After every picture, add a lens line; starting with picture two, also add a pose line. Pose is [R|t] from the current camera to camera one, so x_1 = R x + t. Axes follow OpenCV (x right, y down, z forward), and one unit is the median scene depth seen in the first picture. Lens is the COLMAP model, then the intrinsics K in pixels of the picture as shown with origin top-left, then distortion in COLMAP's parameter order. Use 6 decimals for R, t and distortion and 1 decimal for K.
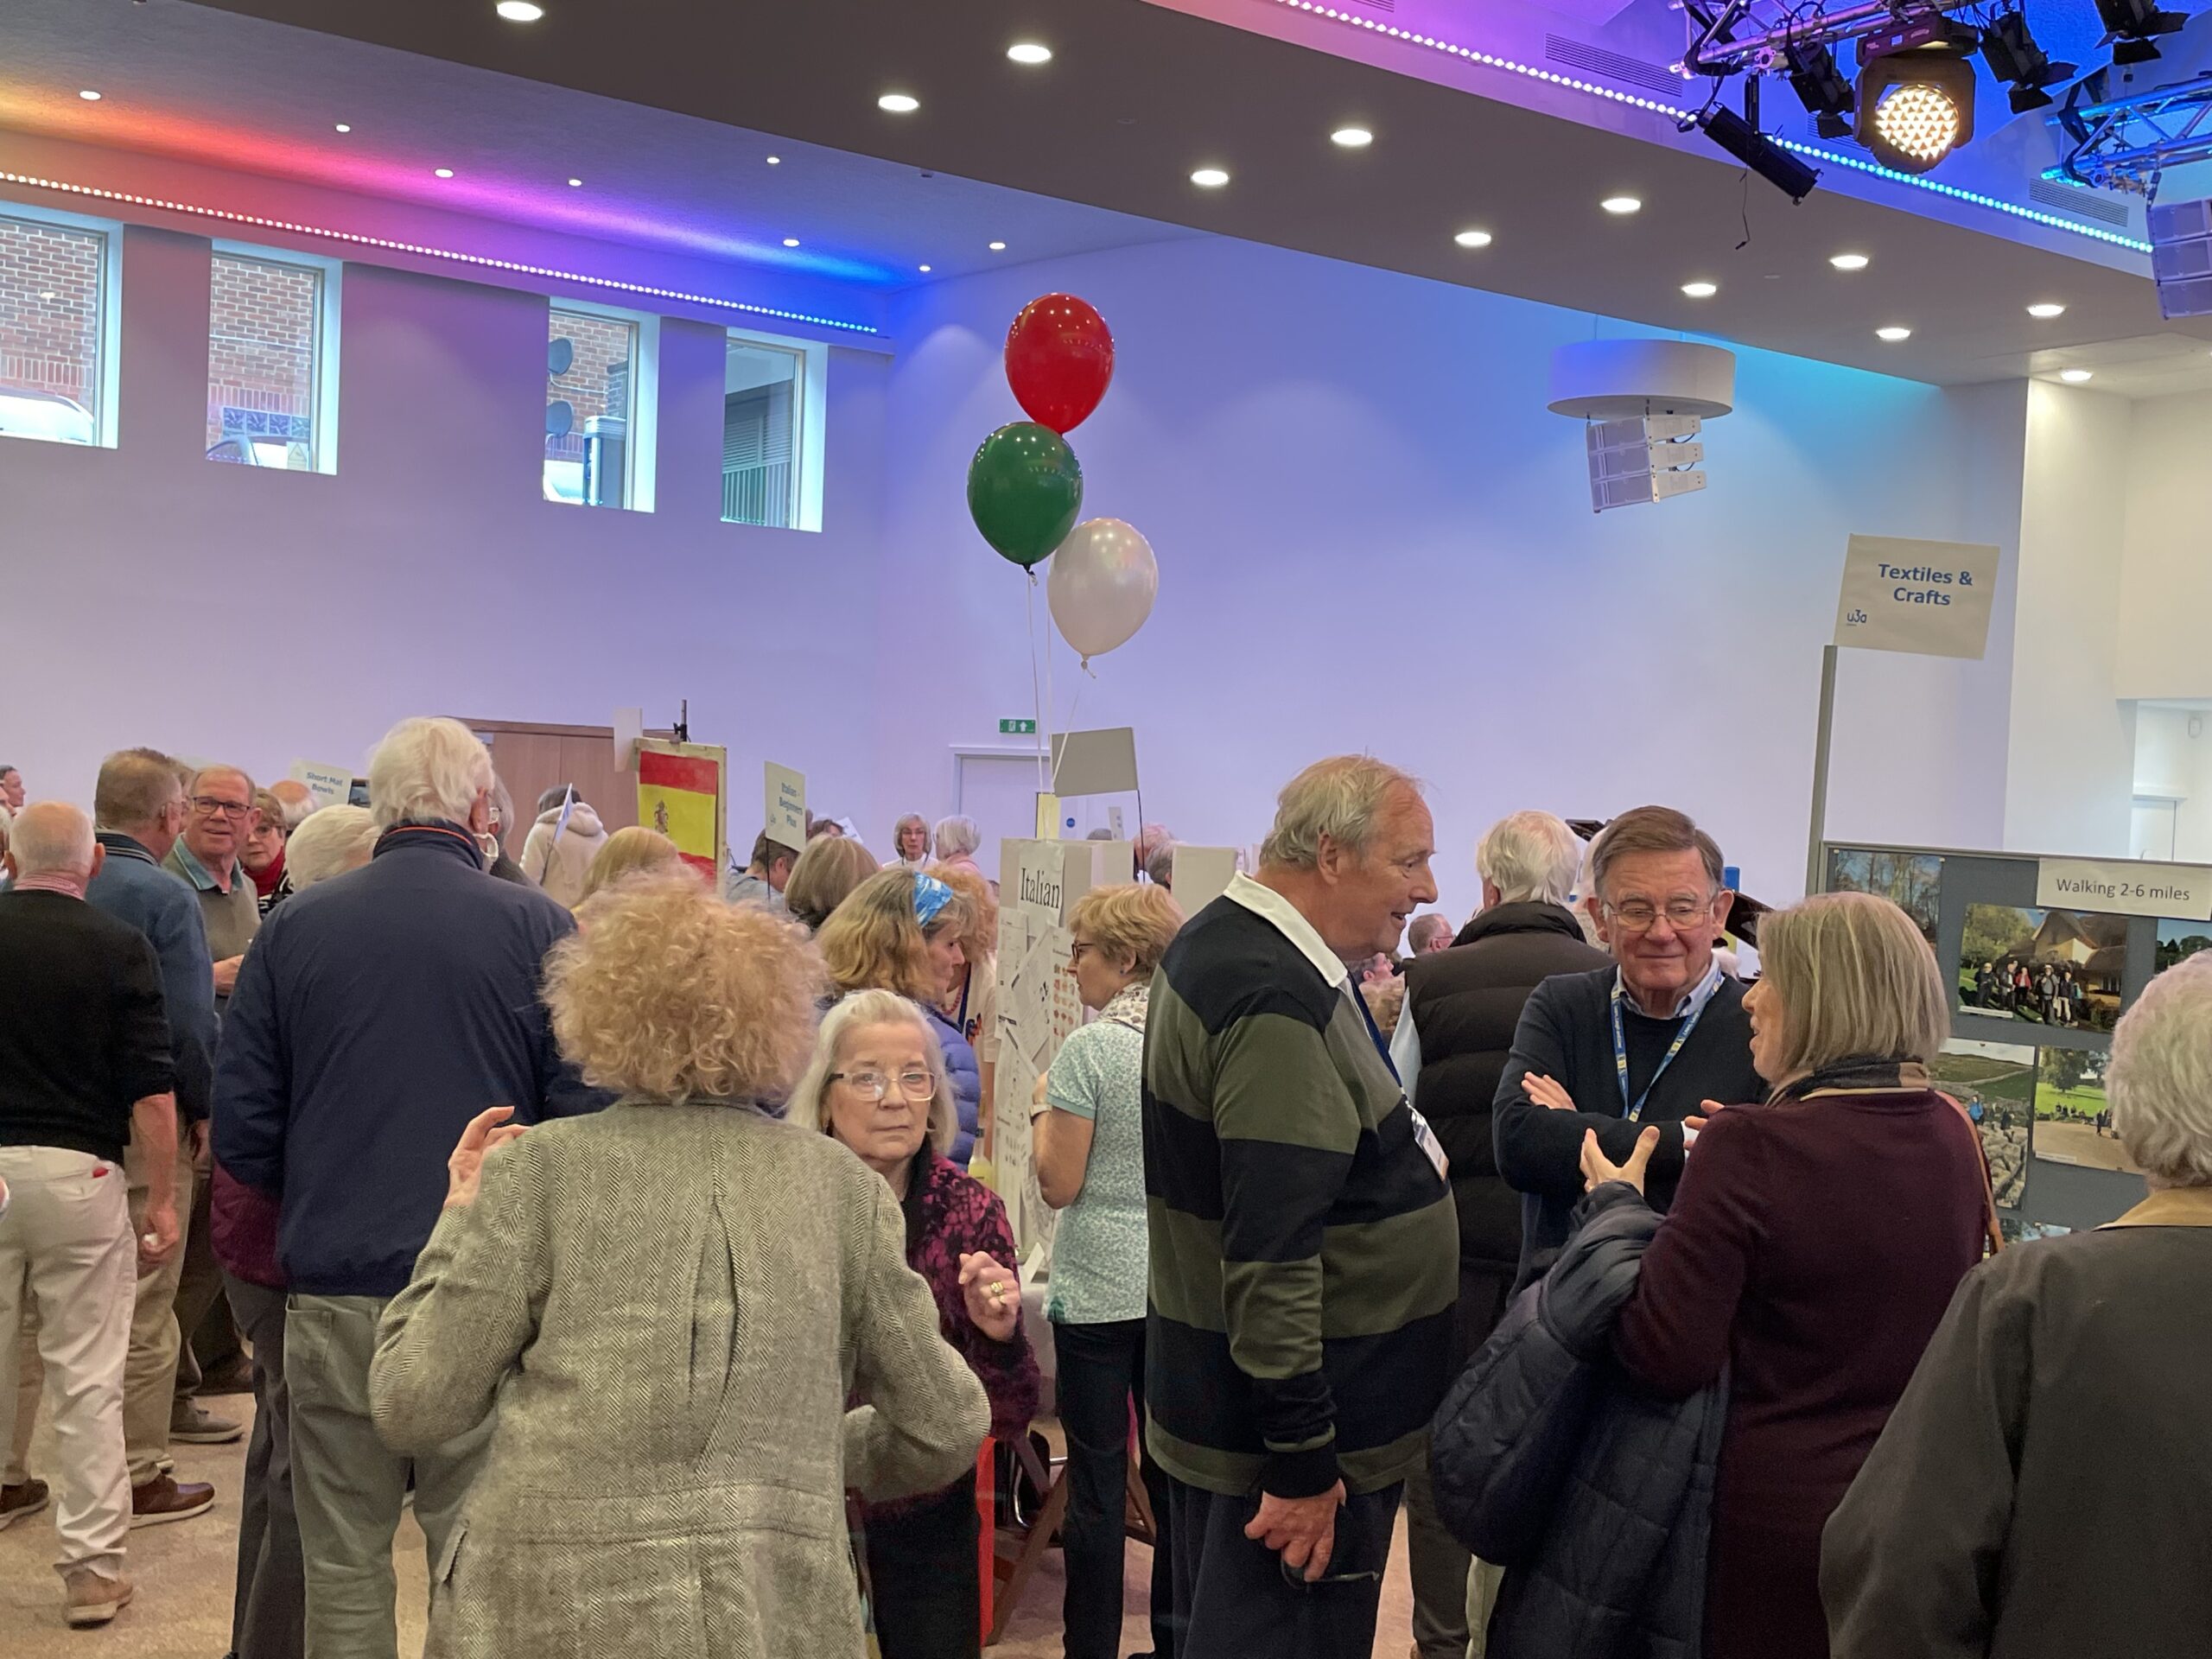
lens RADIAL K [[2434.4, 0, 1085.1], [0, 2434.4, 835.8], [0, 0, 1]] dist [0.118036, -0.192278]
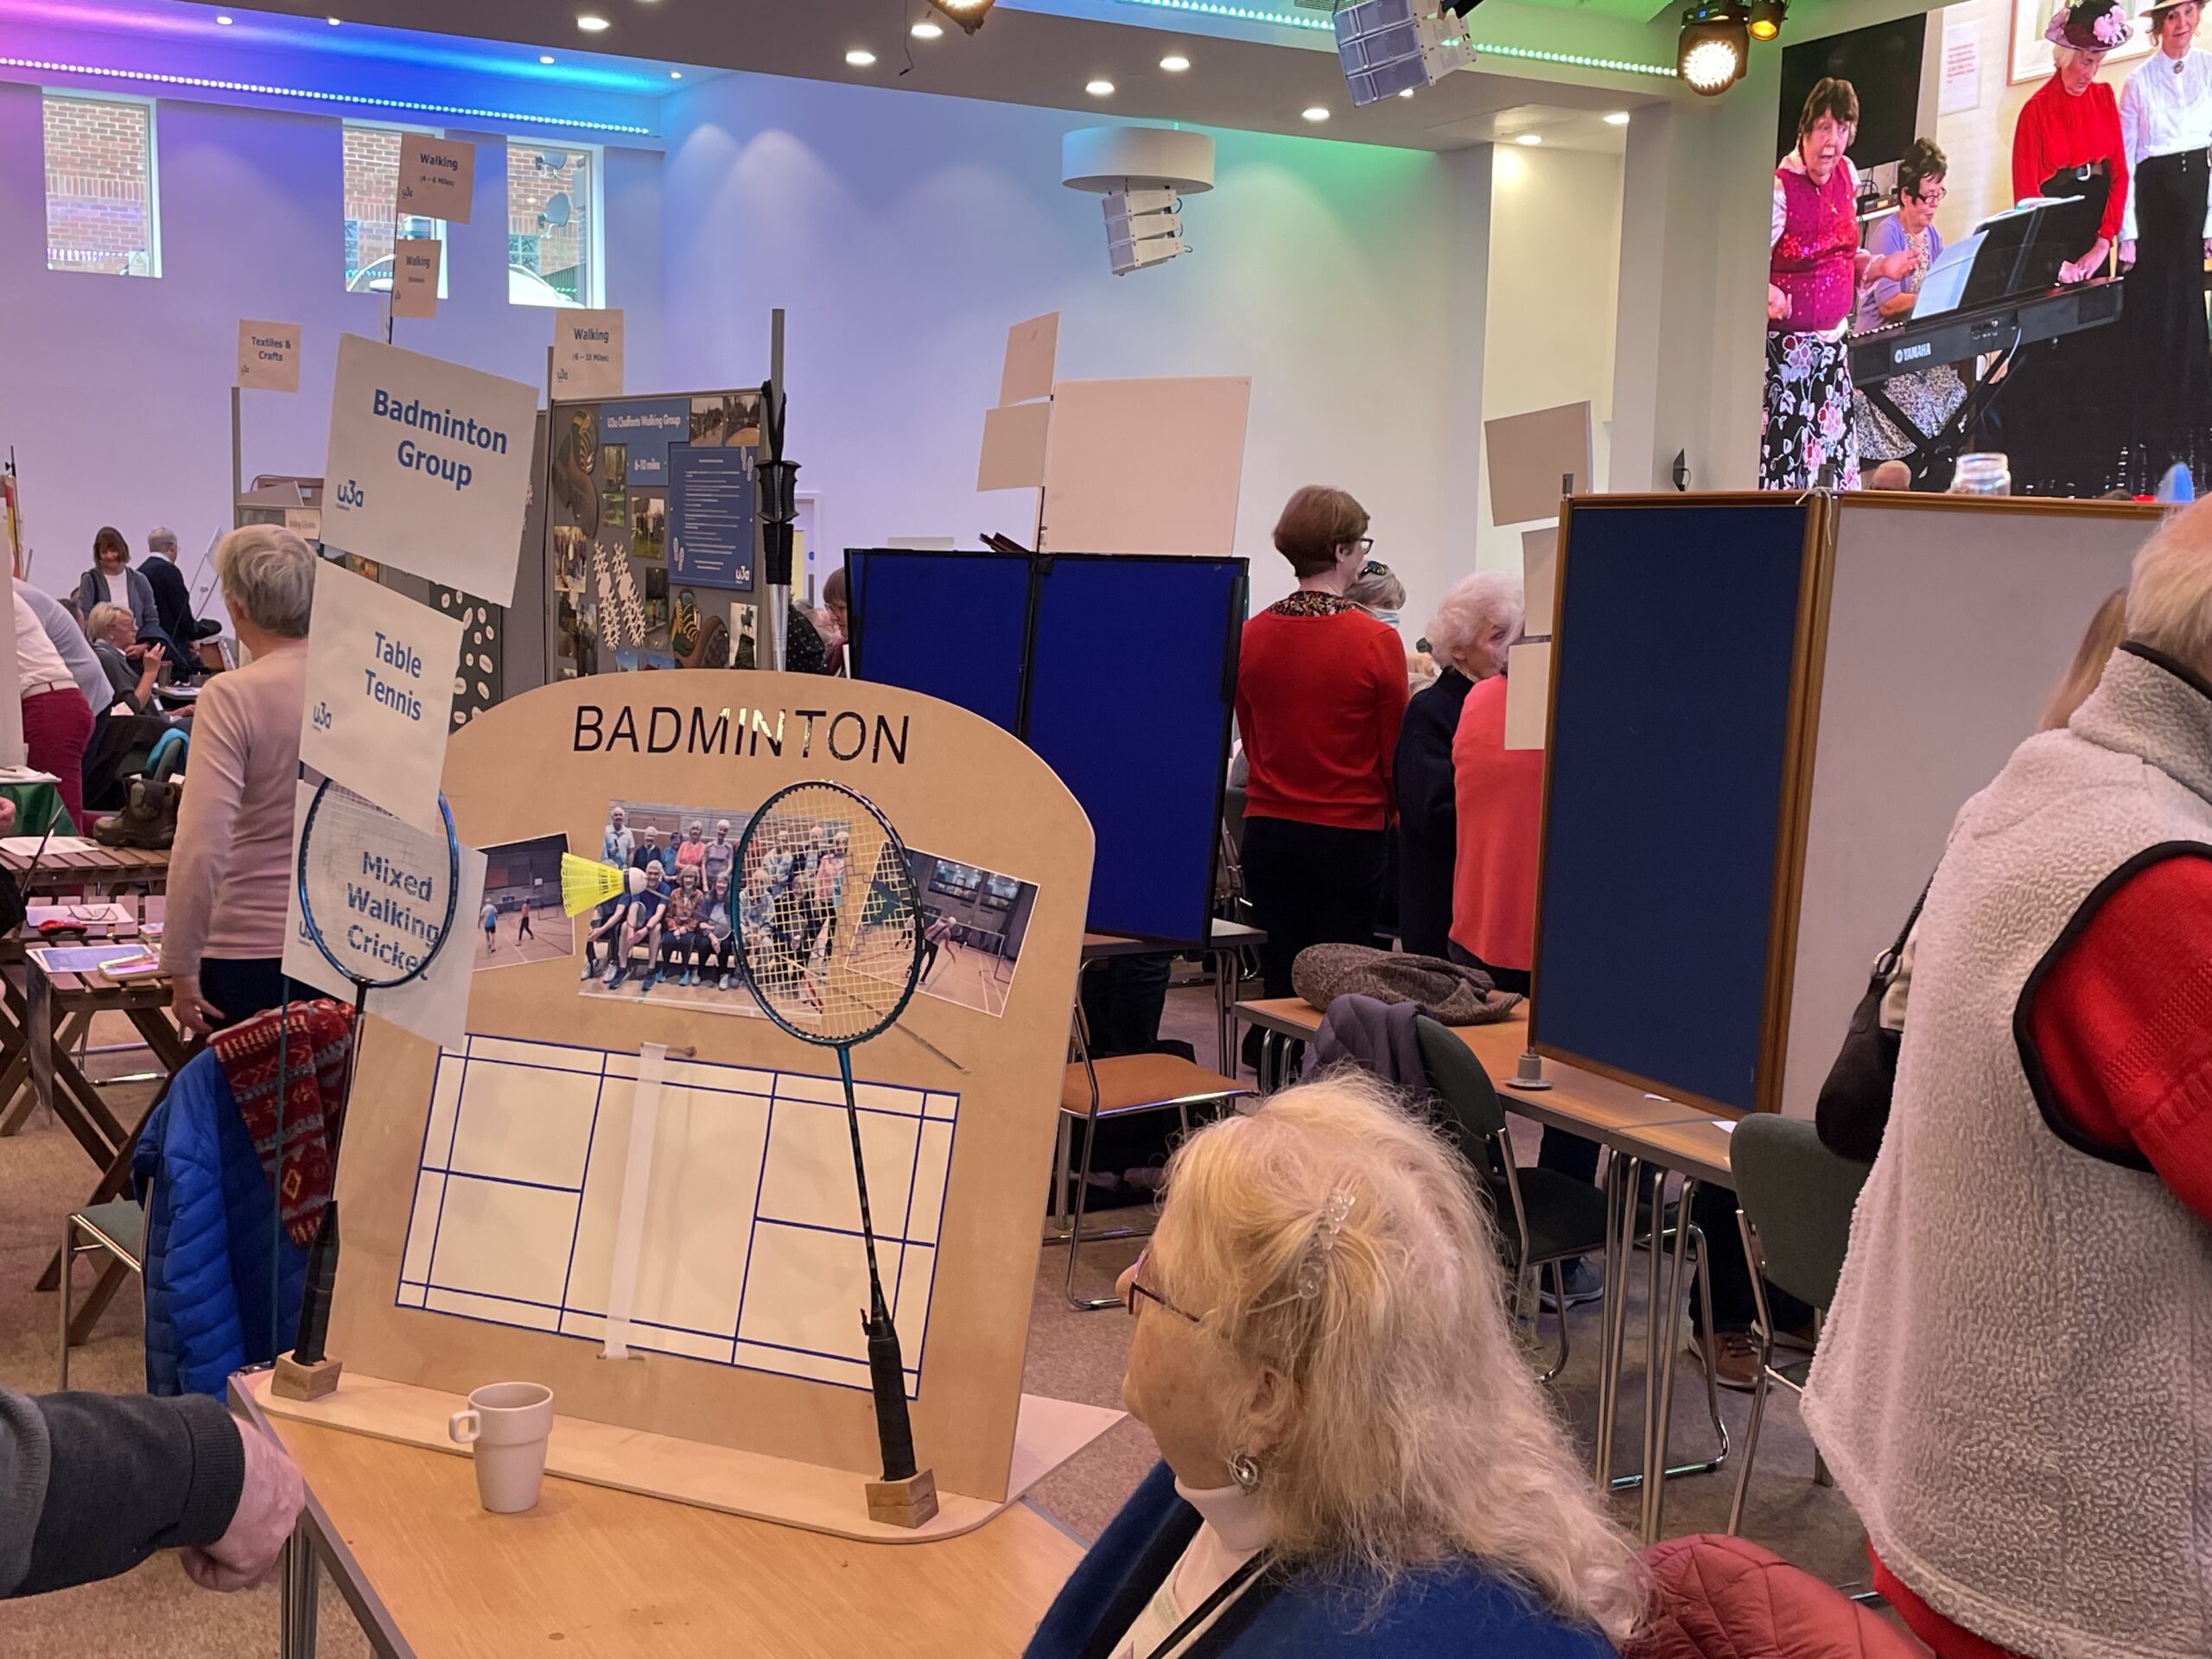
lens RADIAL K [[2434.4, 0, 1085.1], [0, 2434.4, 835.8], [0, 0, 1]] dist [0.118036, -0.192278]
pose [[0.990709, -0.007734, -0.135778, 0.344897], [0.020673, 0.995344, 0.094140, 0.025743], [0.134418, -0.096072, 0.986257, -0.194849]]
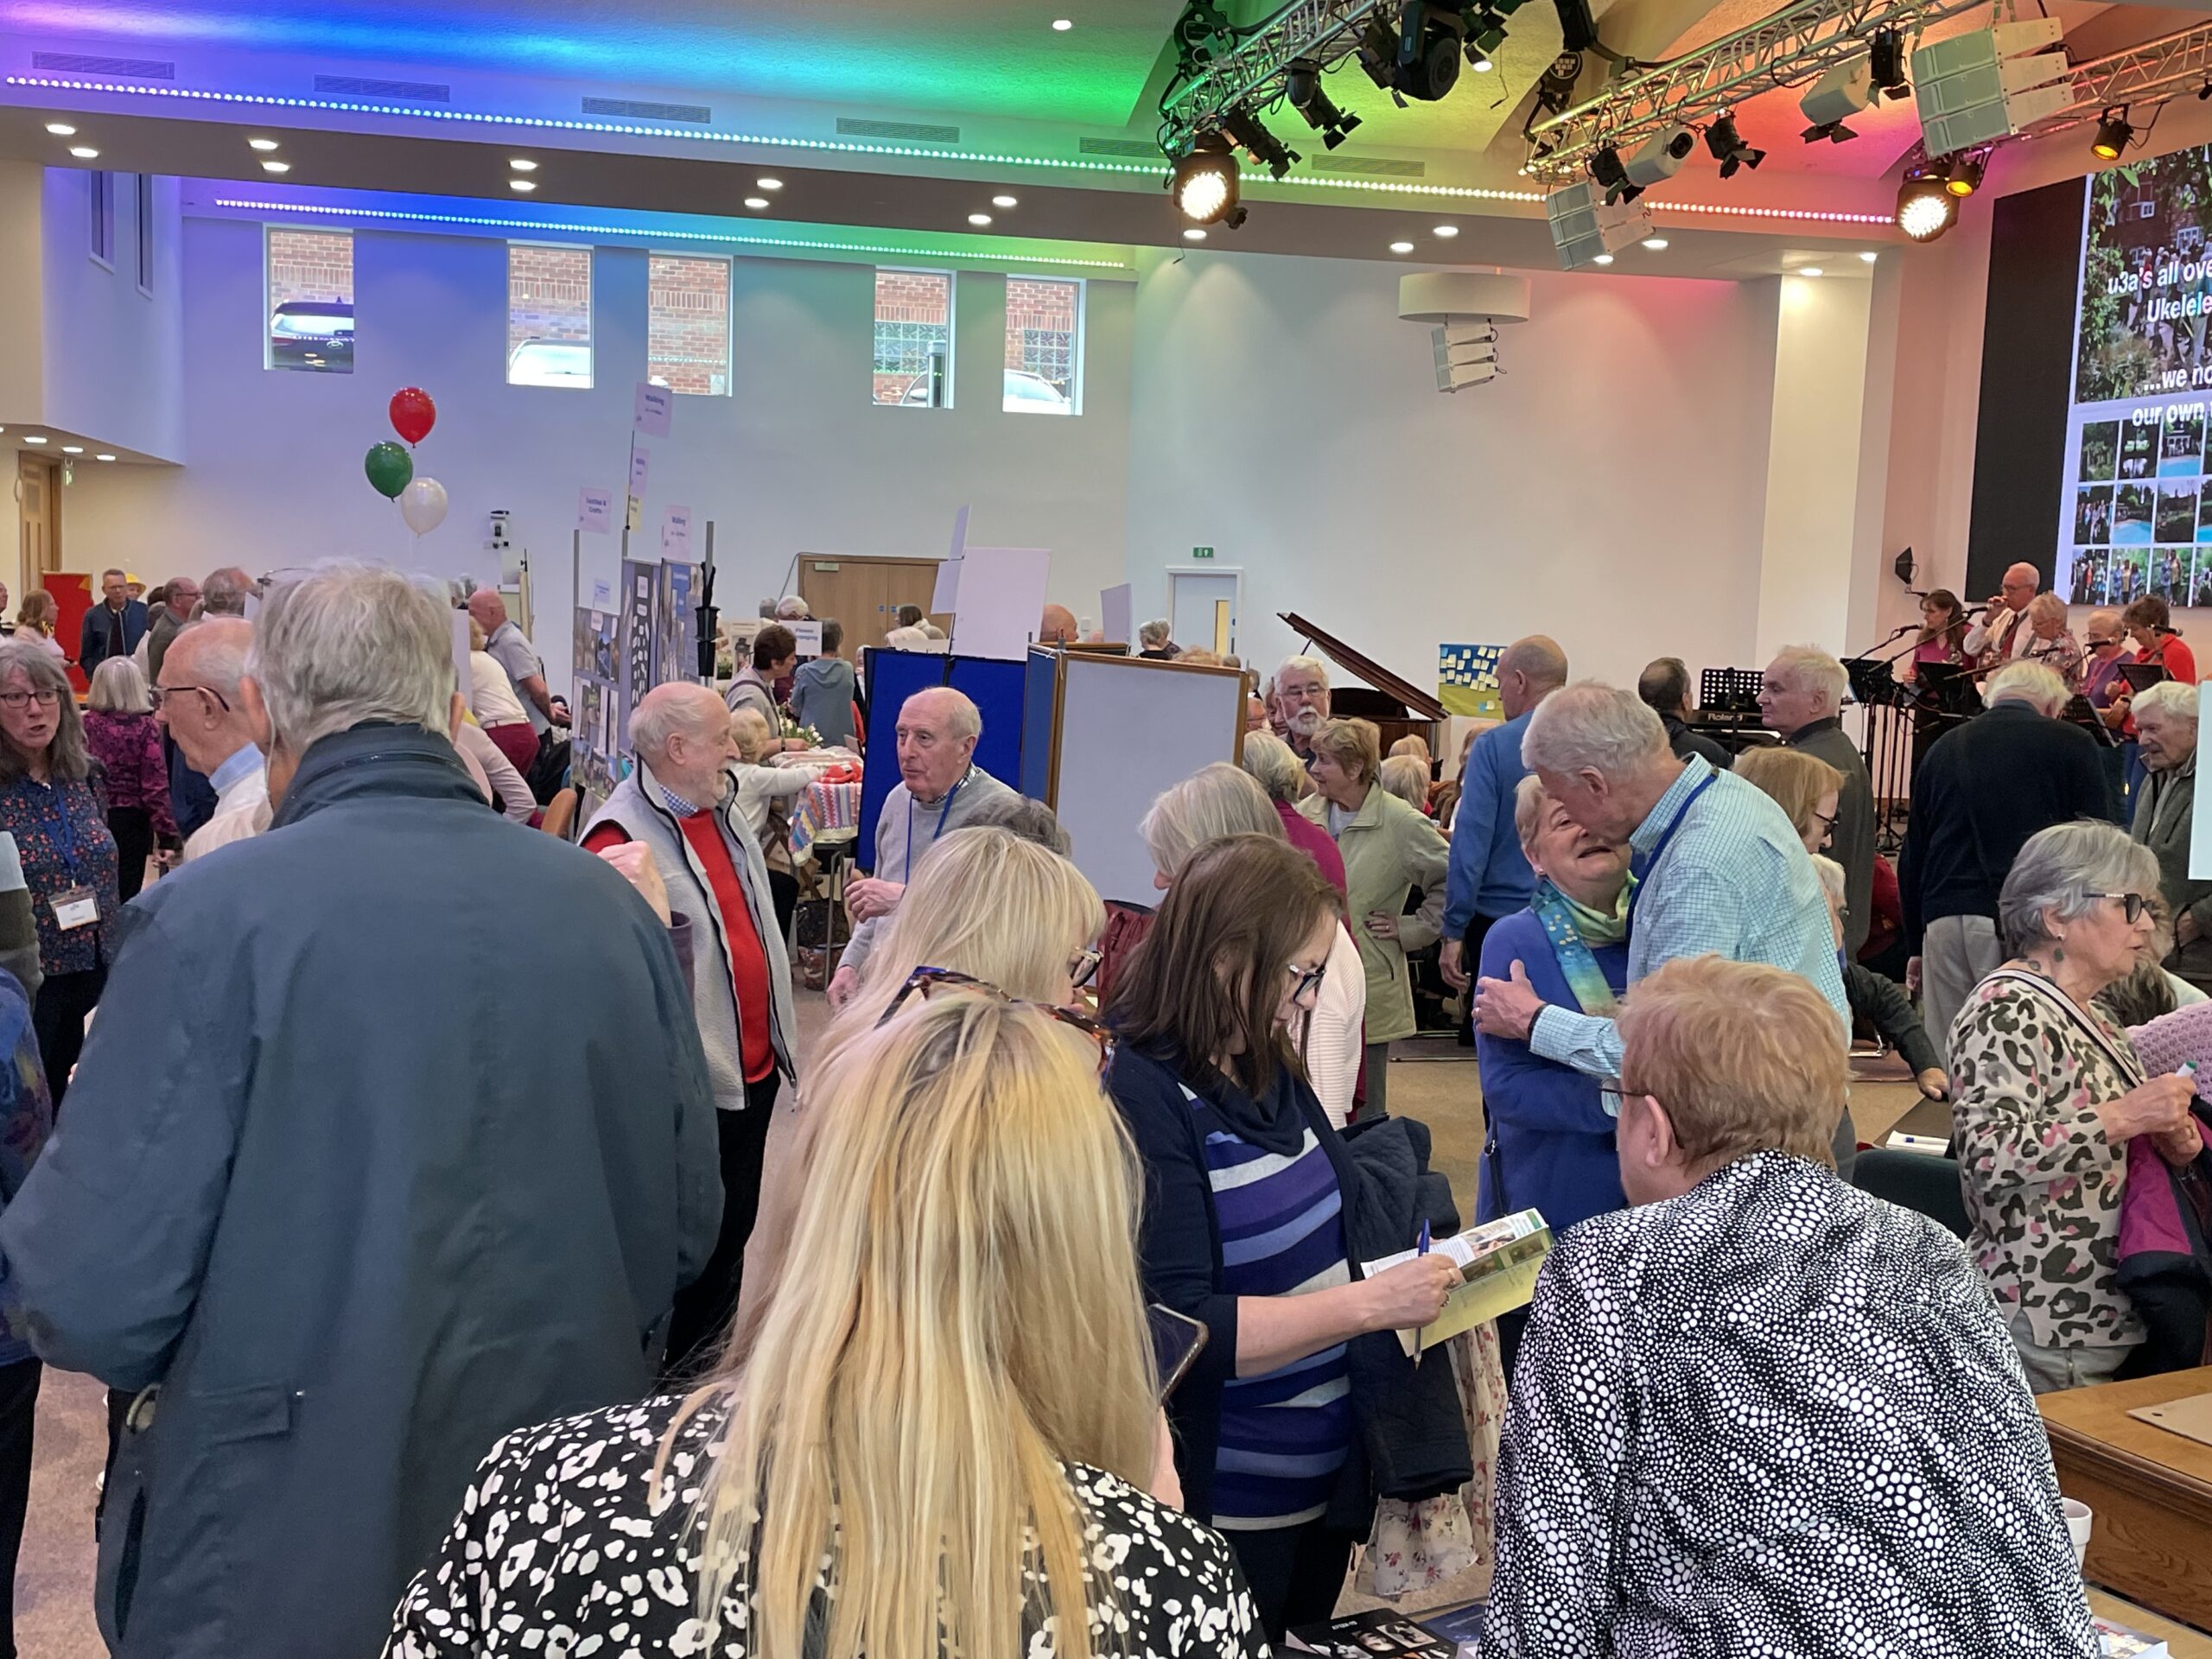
lens RADIAL K [[2434.4, 0, 1085.1], [0, 2434.4, 835.8], [0, 0, 1]] dist [0.118036, -0.192278]
pose [[0.916017, 0.030738, -0.399960, 0.573337], [-0.001632, 0.997337, 0.072910, 0.017621], [0.401136, -0.066134, 0.913628, -0.366363]]
